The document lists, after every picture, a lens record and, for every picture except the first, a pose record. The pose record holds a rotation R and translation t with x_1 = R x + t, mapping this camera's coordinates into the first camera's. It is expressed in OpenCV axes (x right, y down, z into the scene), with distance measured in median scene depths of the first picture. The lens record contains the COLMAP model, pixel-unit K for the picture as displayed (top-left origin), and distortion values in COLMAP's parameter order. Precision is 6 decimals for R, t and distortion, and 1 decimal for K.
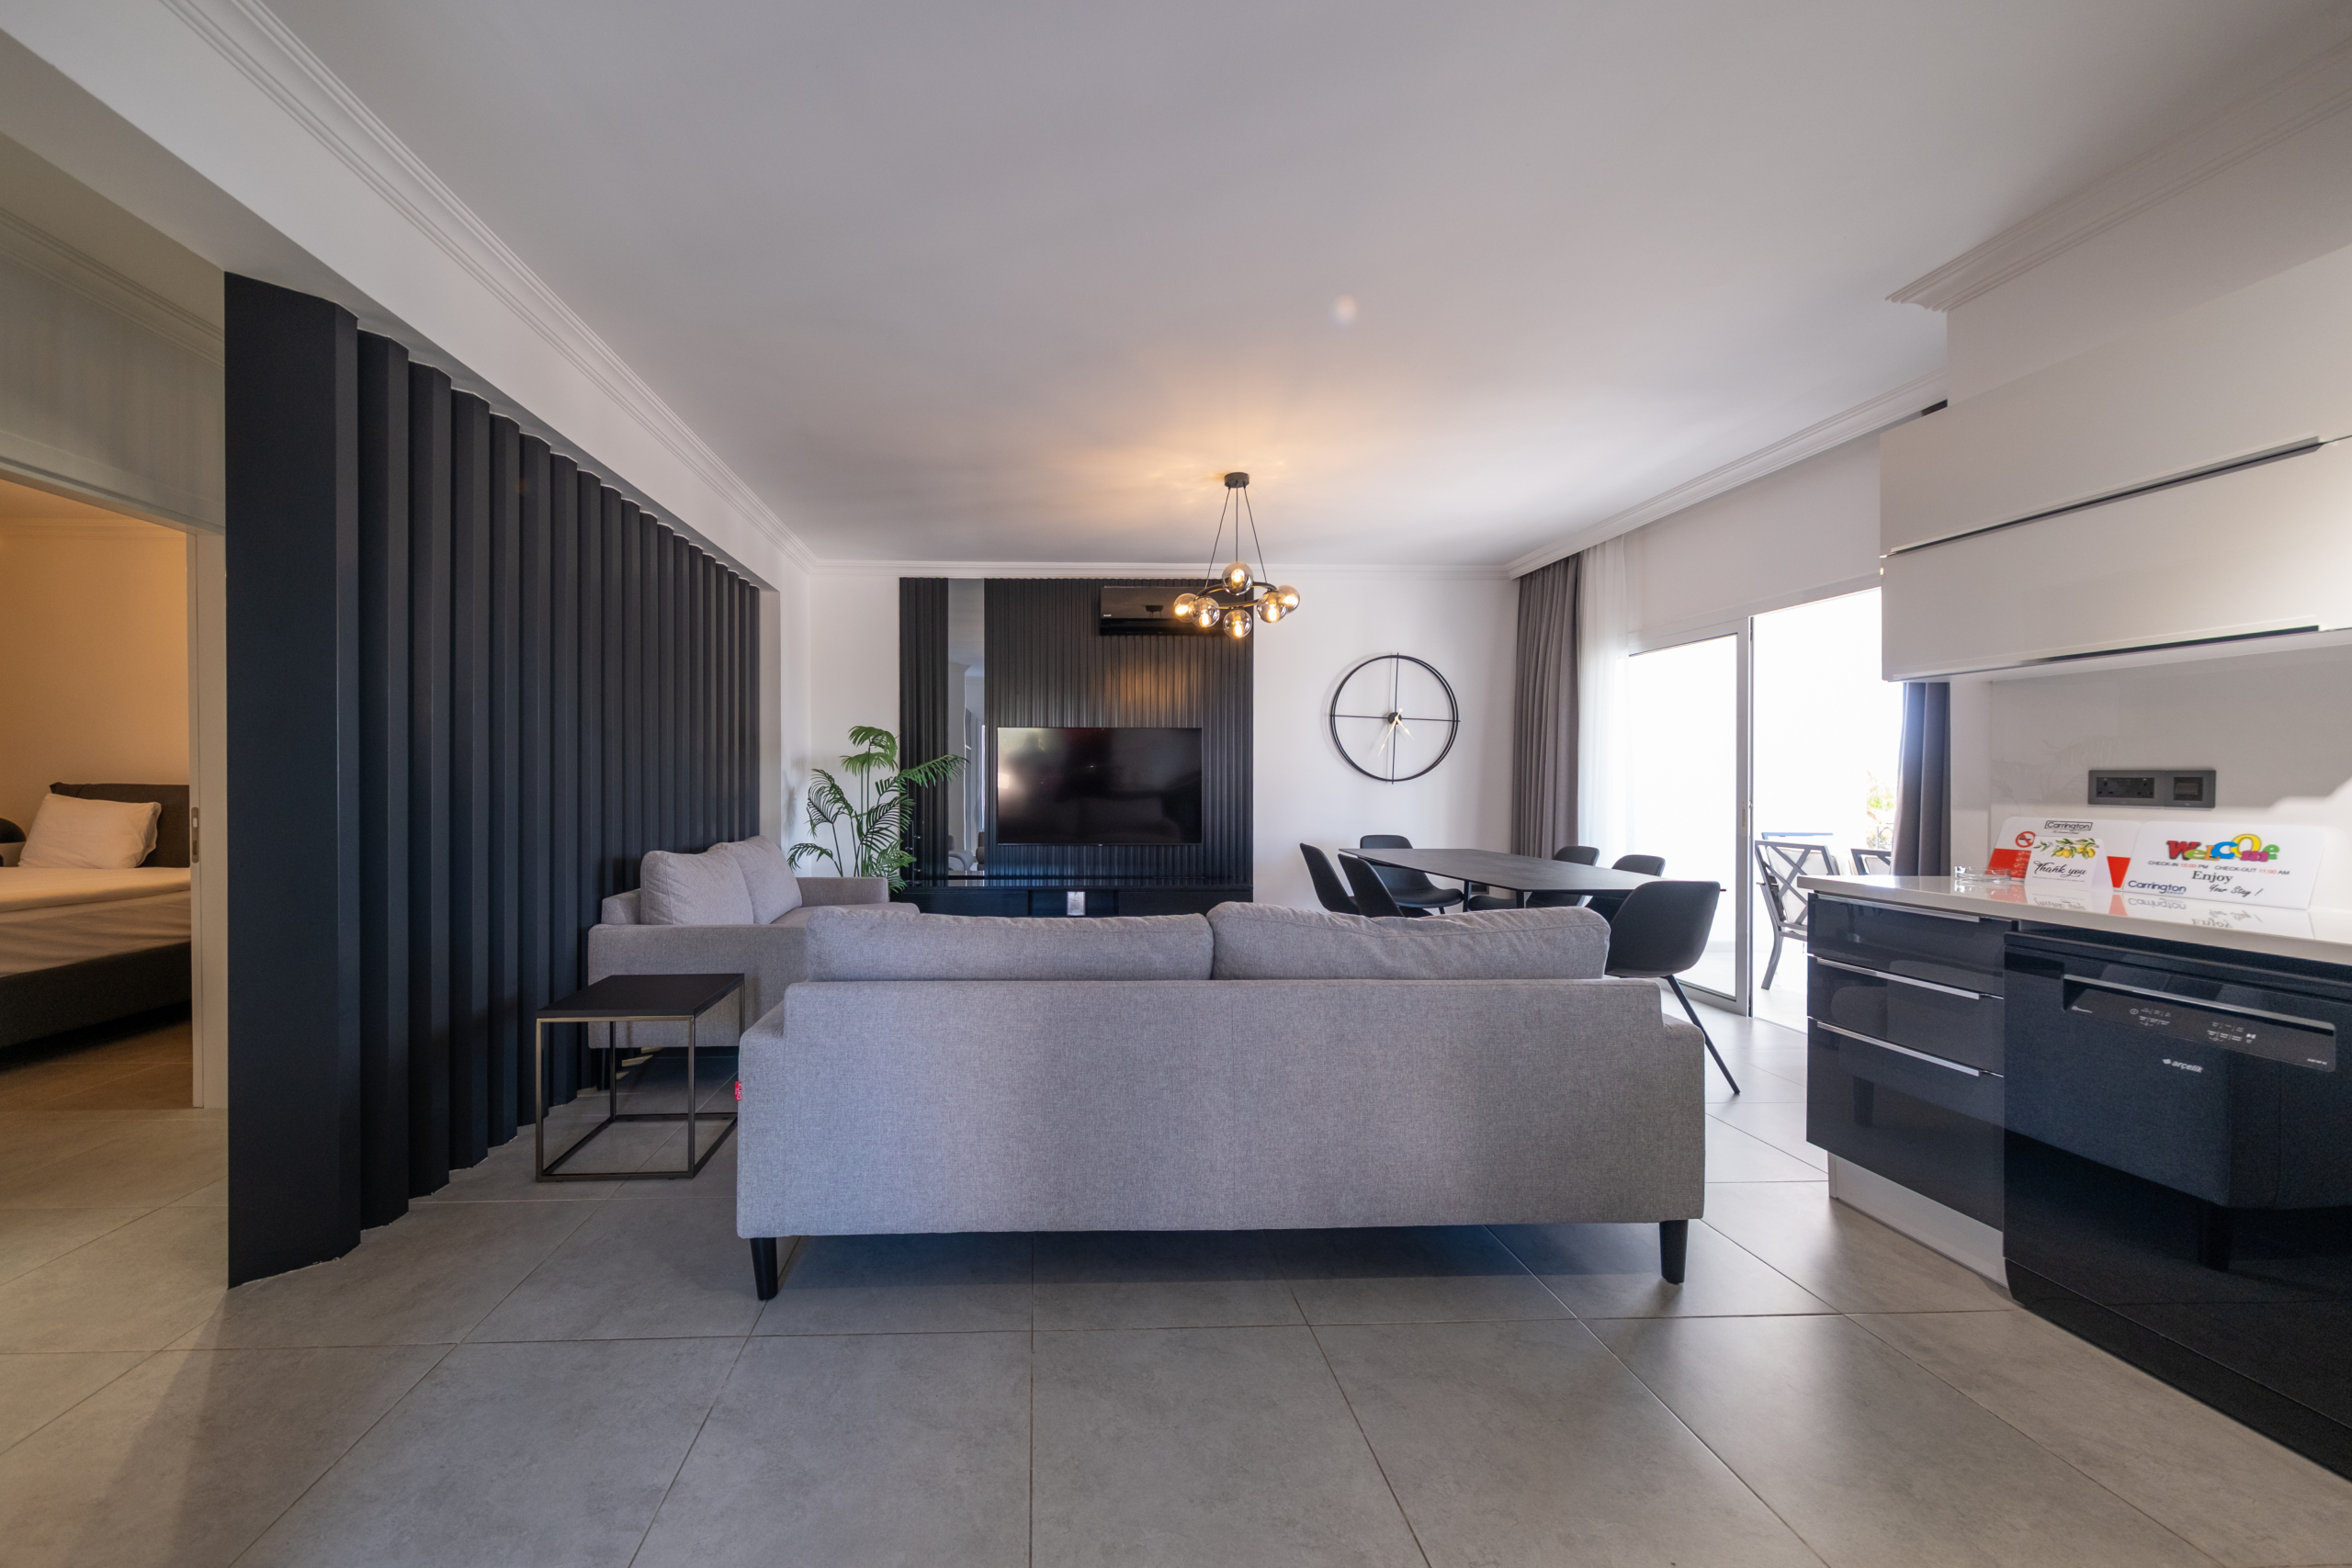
lens RADIAL K [[846.7, 0, 1088.1], [0, 846.7, 796.7], [0, 0, 1]] dist [0.009894, -0.000002]
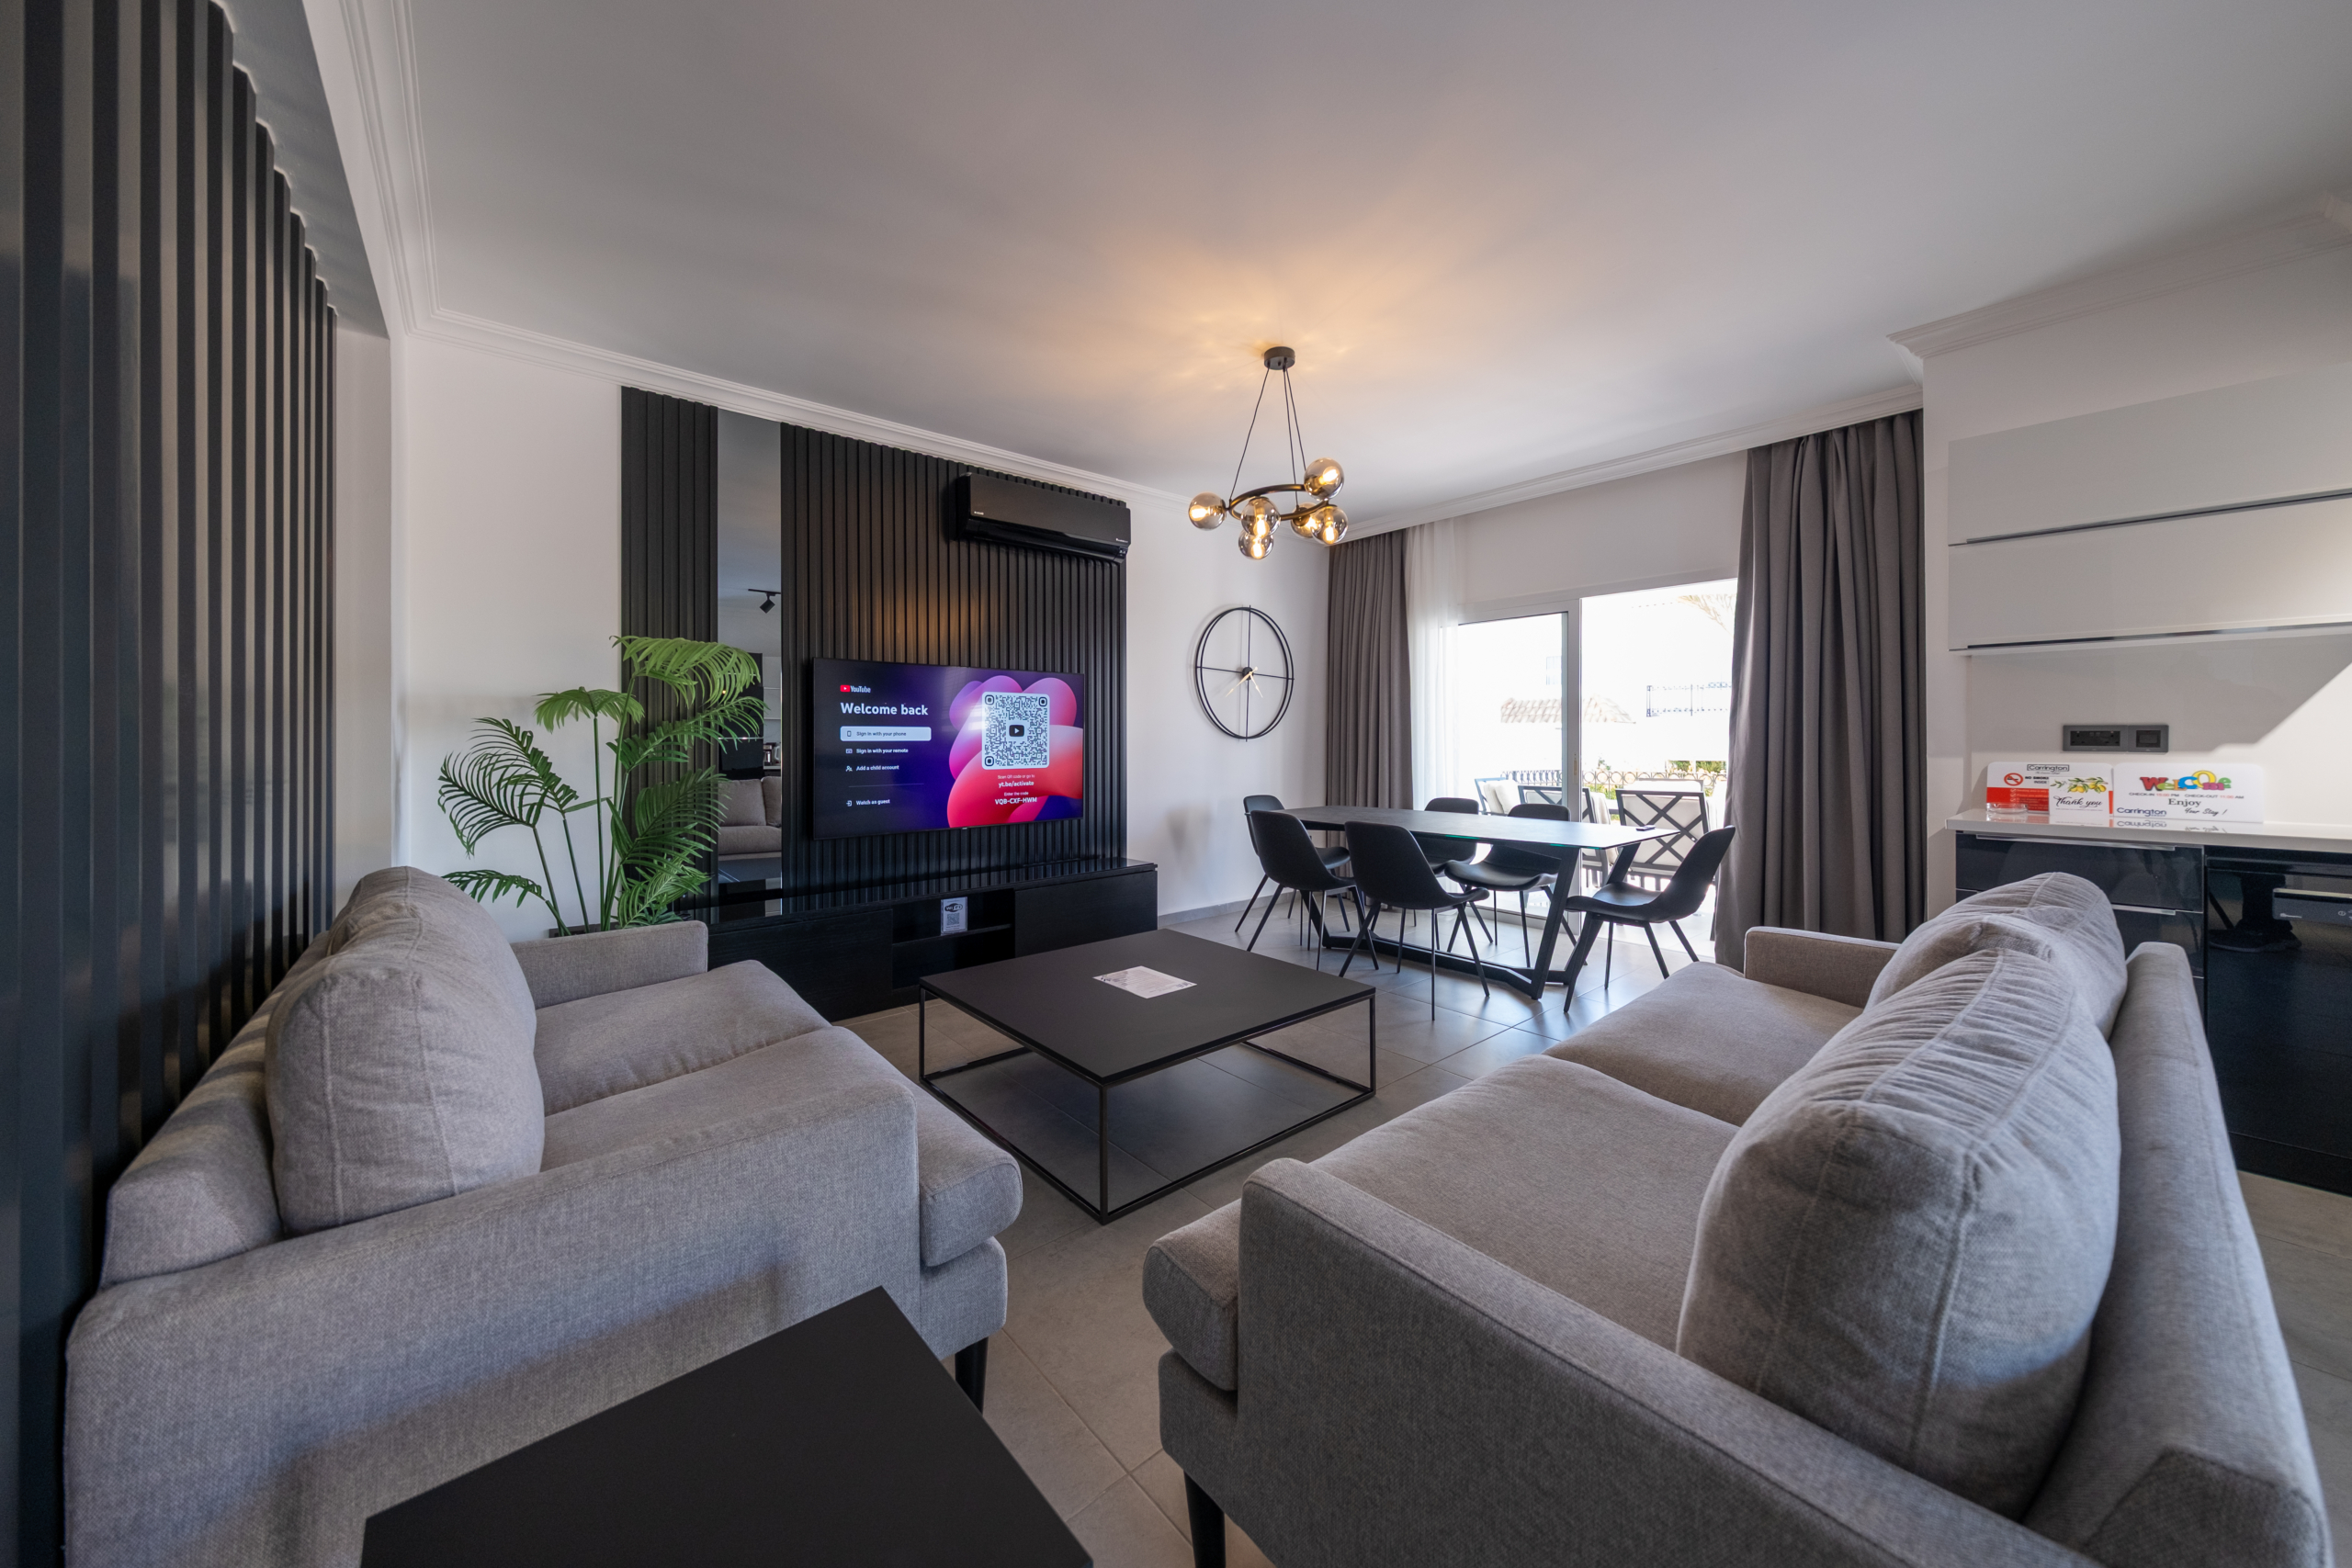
lens RADIAL K [[813.0, 0, 1212.2], [0, 813.0, 748.3], [0, 0, 1]] dist [0.010378, -0.000194]
pose [[0.784399, -0.011695, 0.620146, -0.338361], [0.017393, 0.999844, -0.003145, -0.007586], [-0.620013, 0.013253, 0.784480, 0.428803]]
